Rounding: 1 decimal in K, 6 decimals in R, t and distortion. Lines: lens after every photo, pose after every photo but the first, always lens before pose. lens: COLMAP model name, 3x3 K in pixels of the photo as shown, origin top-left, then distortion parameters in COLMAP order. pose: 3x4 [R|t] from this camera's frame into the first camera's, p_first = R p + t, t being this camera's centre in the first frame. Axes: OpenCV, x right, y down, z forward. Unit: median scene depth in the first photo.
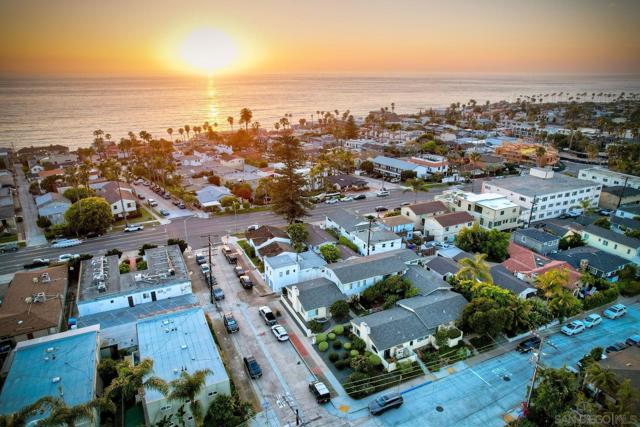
lens RADIAL K [[411.7, 0, 320.0], [0, 411.7, 221.7], [0, 0, 1]] dist [-0.079271, 0.075818]
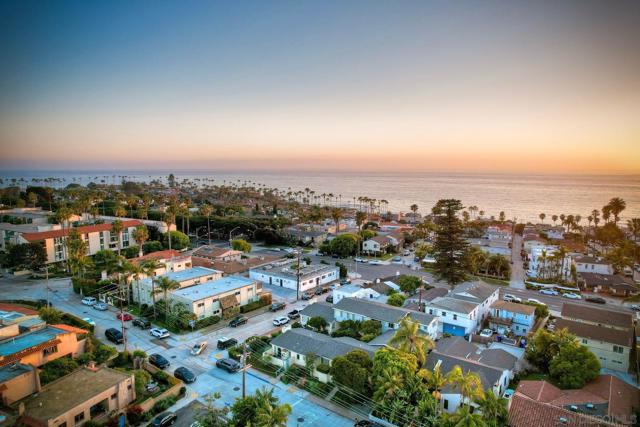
lens RADIAL K [[411.7, 0, 320.0], [0, 411.7, 221.7], [0, 0, 1]] dist [-0.079271, 0.075818]
pose [[0.453983, 0.116836, -0.883317, 0.776950], [-0.314847, 0.948445, -0.036366, -0.014536], [0.833529, 0.294619, 0.467364, 0.288778]]
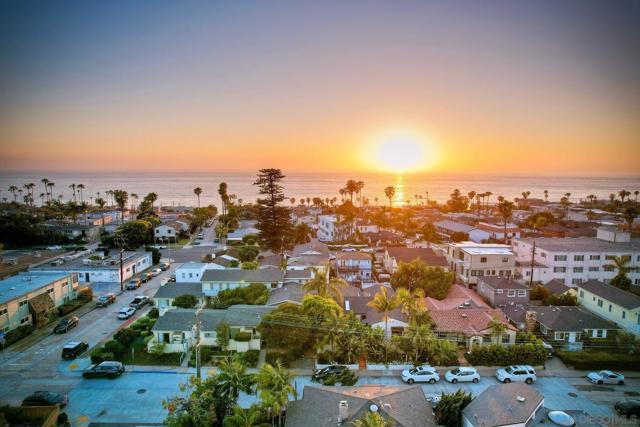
lens RADIAL K [[411.7, 0, 320.0], [0, 411.7, 221.7], [0, 0, 1]] dist [-0.079271, 0.075818]
pose [[0.901085, 0.057523, -0.429810, 0.557925], [-0.155224, 0.968274, -0.195836, 0.124890], [0.404908, 0.243181, 0.881426, 0.171852]]
